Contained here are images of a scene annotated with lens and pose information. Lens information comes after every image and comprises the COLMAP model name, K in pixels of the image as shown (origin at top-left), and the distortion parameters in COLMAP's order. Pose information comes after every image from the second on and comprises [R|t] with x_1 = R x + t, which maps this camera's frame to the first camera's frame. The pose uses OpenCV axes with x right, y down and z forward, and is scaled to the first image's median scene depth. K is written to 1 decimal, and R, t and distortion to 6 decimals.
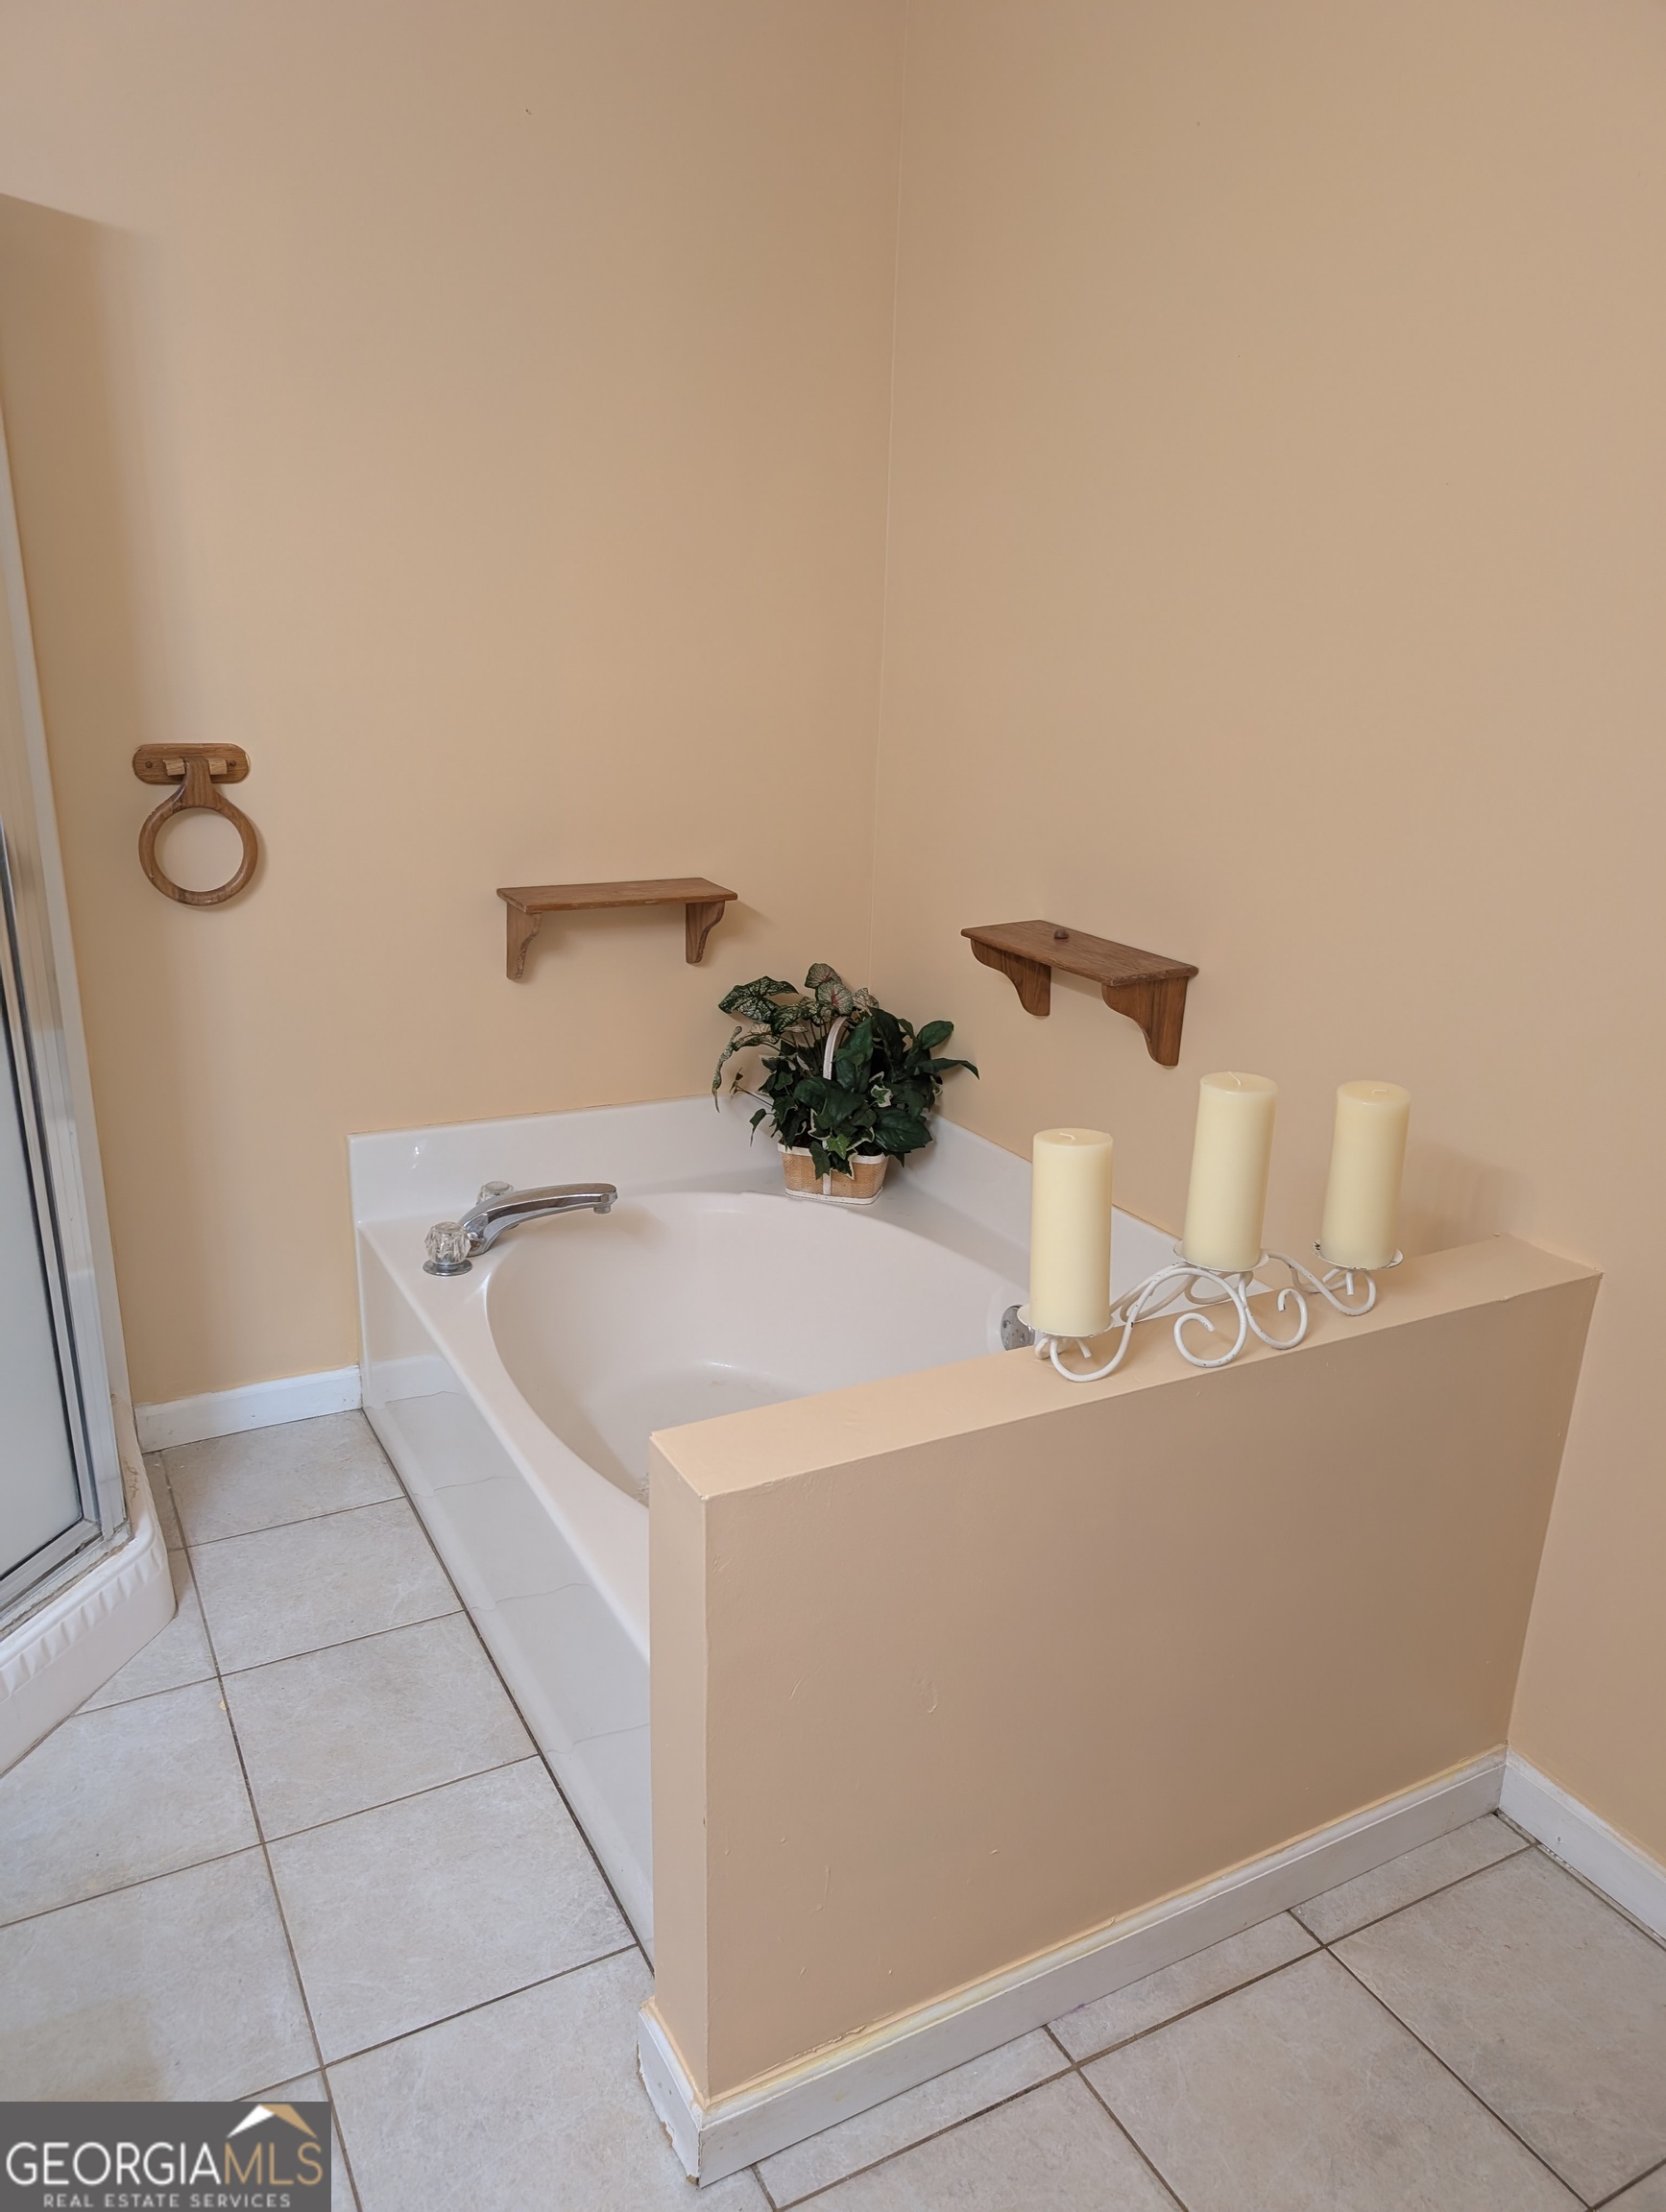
lens RADIAL K [[1584.5, 0, 807.3], [0, 1584.5, 1134.7], [0, 0, 1]] dist [-0.000362, -0.000030]
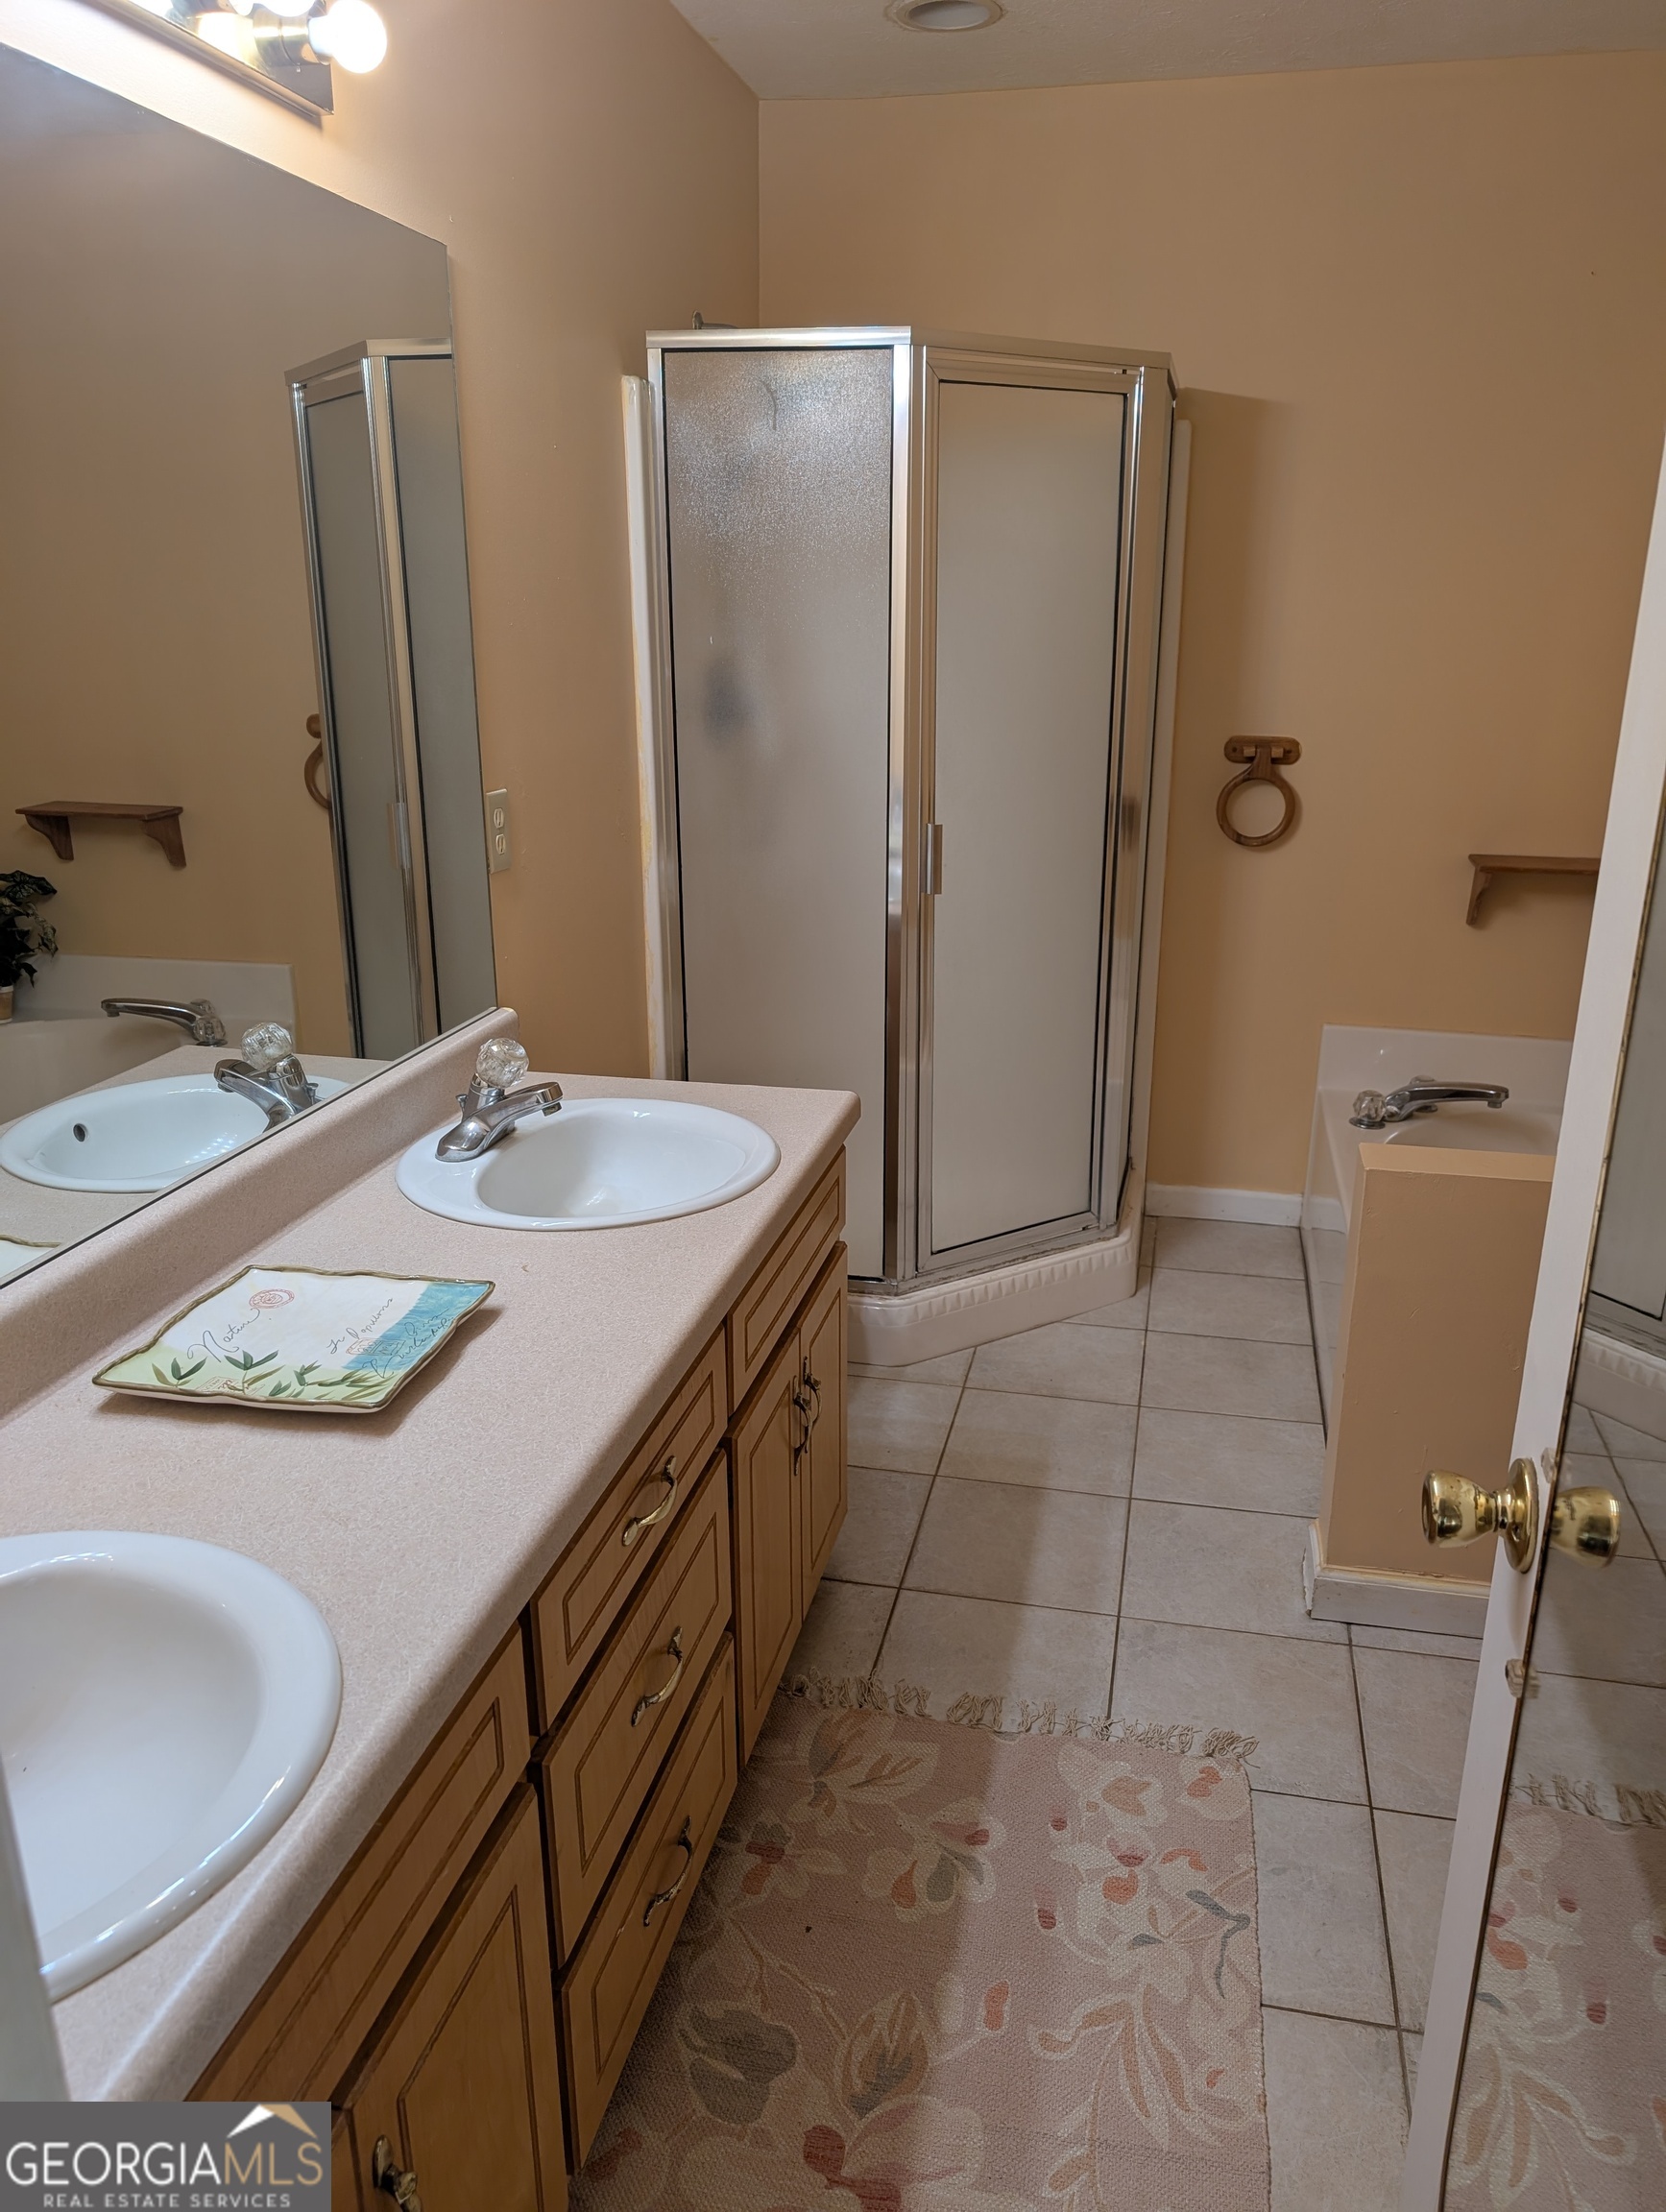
lens RADIAL K [[1584.5, 0, 853.5], [0, 1584.5, 1111.5], [0, 0, 1]] dist [-0.000362, -0.000030]
pose [[0.769825, 0.178577, -0.612764, 0.277337], [-0.186720, 0.981071, 0.051333, 0.089129], [0.610332, 0.074898, 0.788597, -0.361155]]
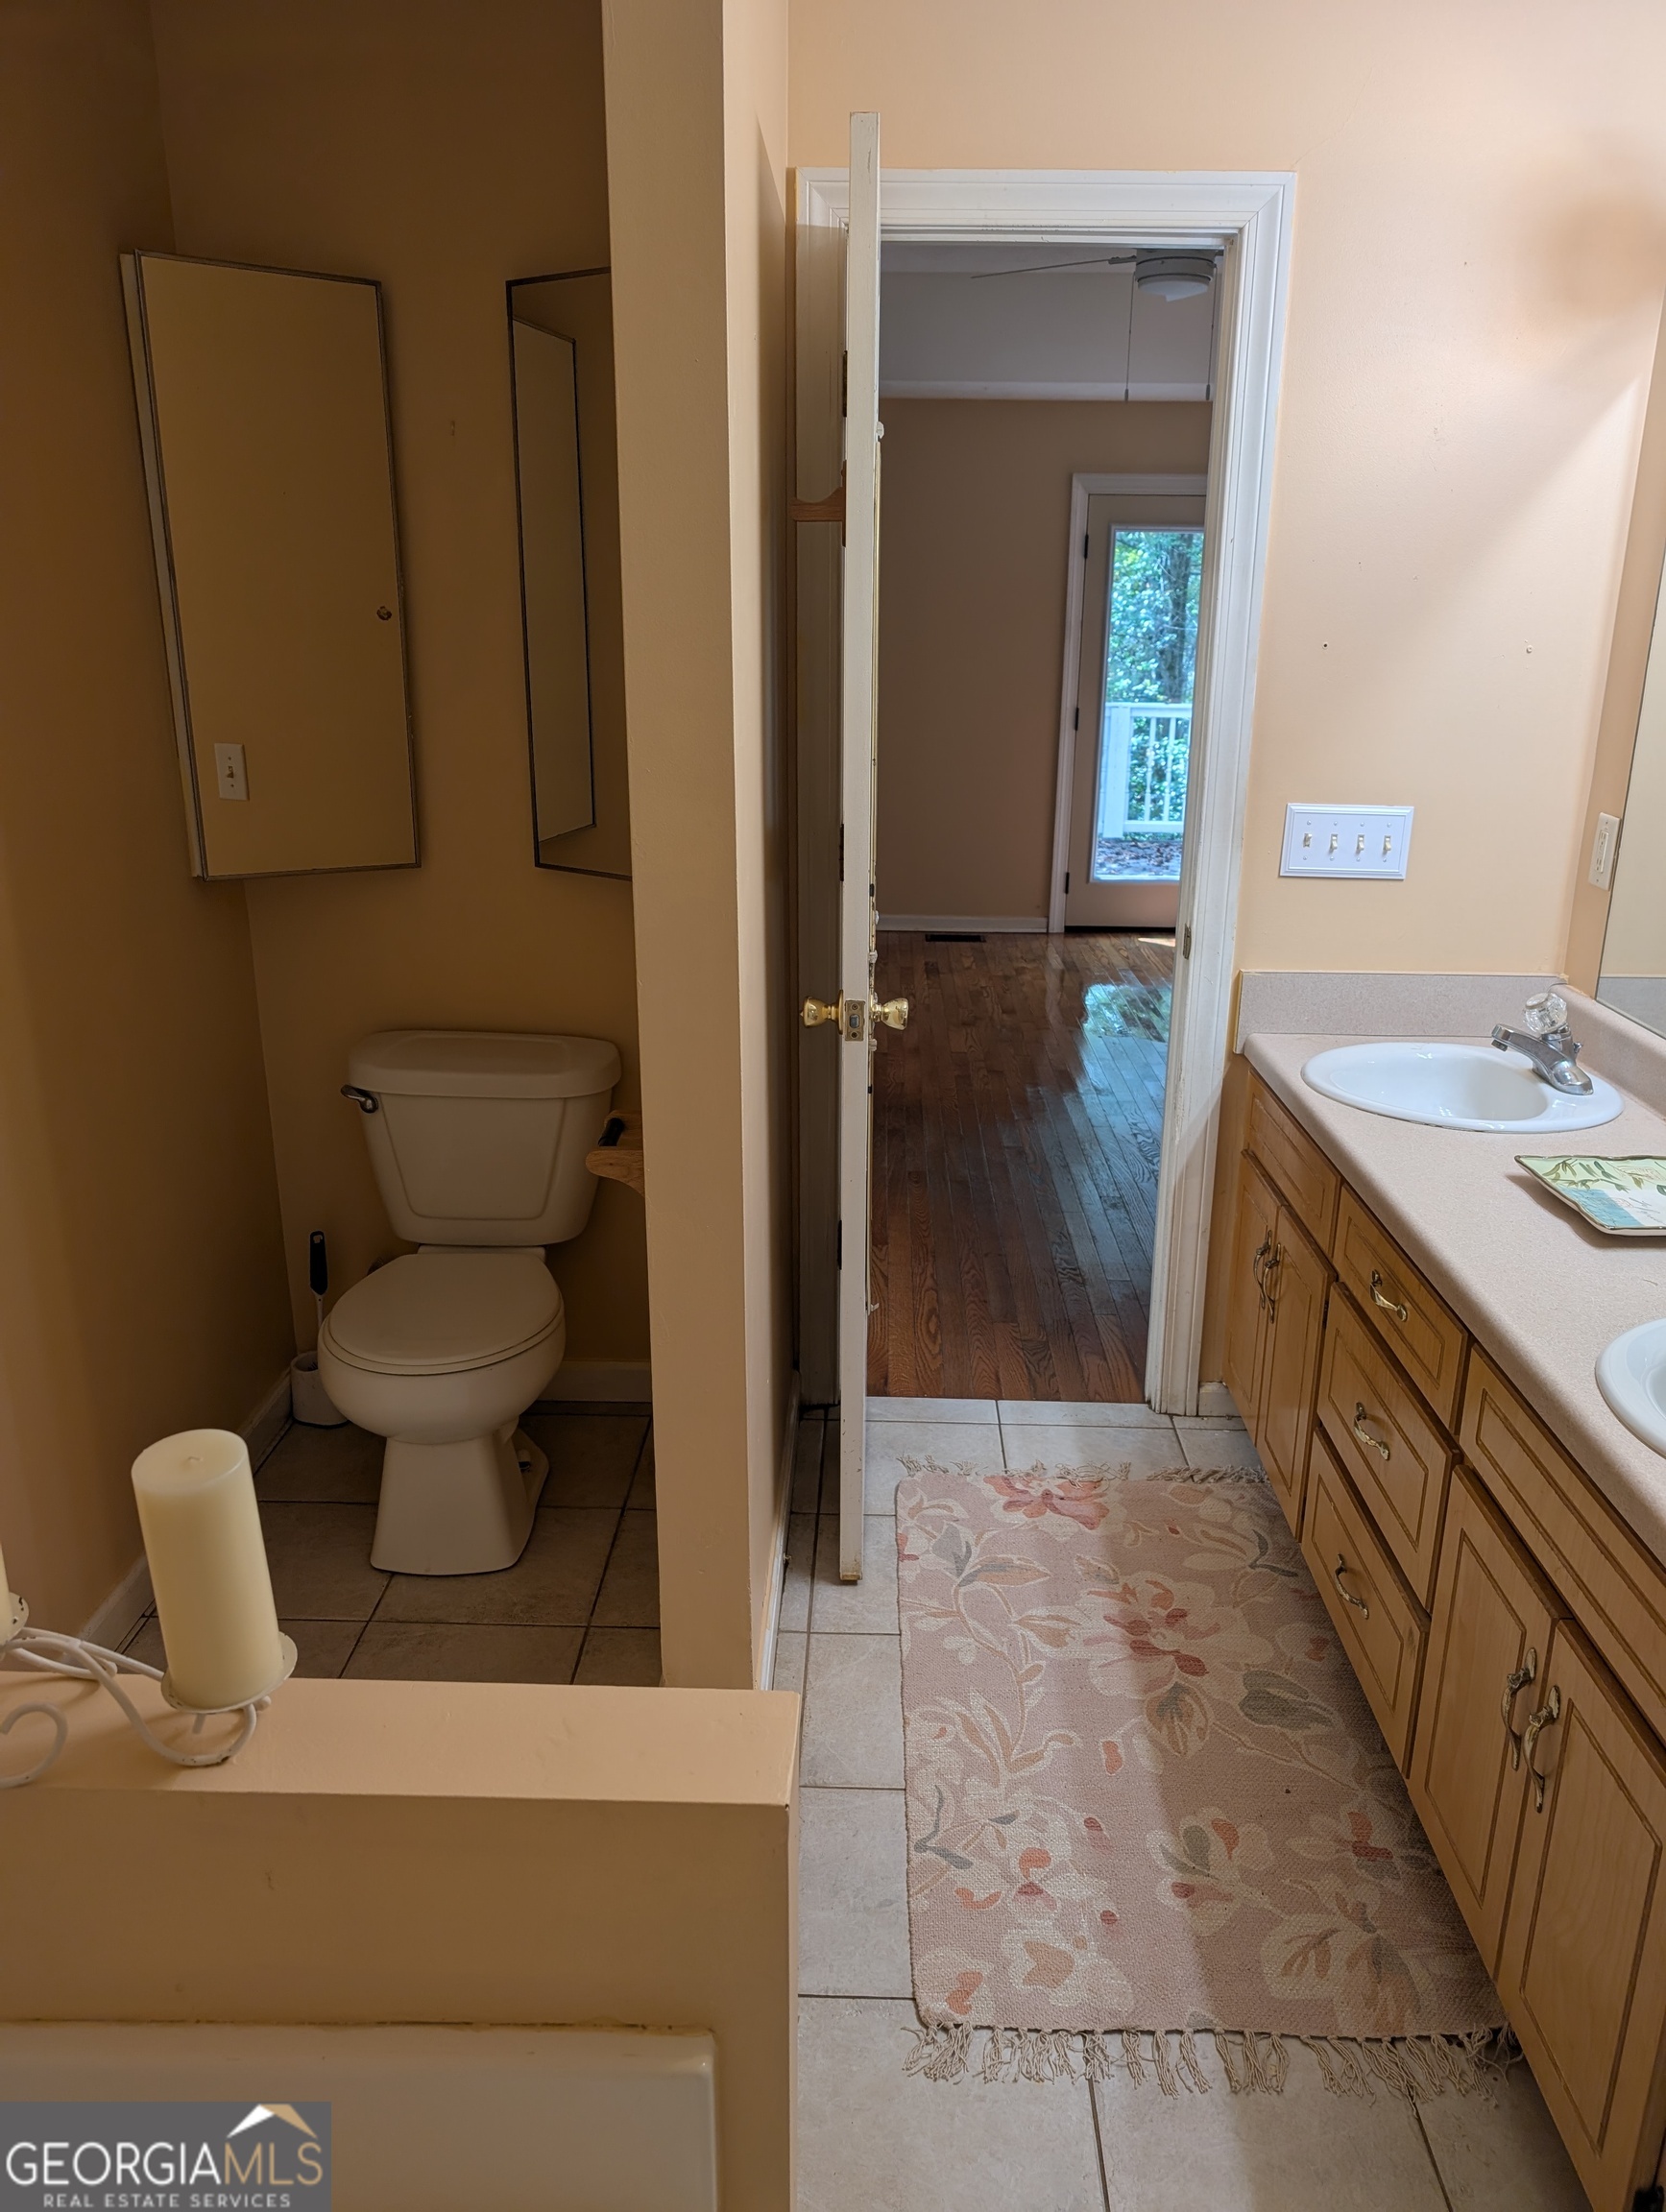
lens RADIAL K [[1584.5, 0, 841.5], [0, 1584.5, 1097.4], [0, 0, 1]] dist [-0.000362, -0.000030]
pose [[-0.874583, -0.166934, 0.455234, -0.236868], [0.126175, 0.828168, 0.546093, -0.297149], [-0.468172, 0.535043, -0.703238, 0.743881]]
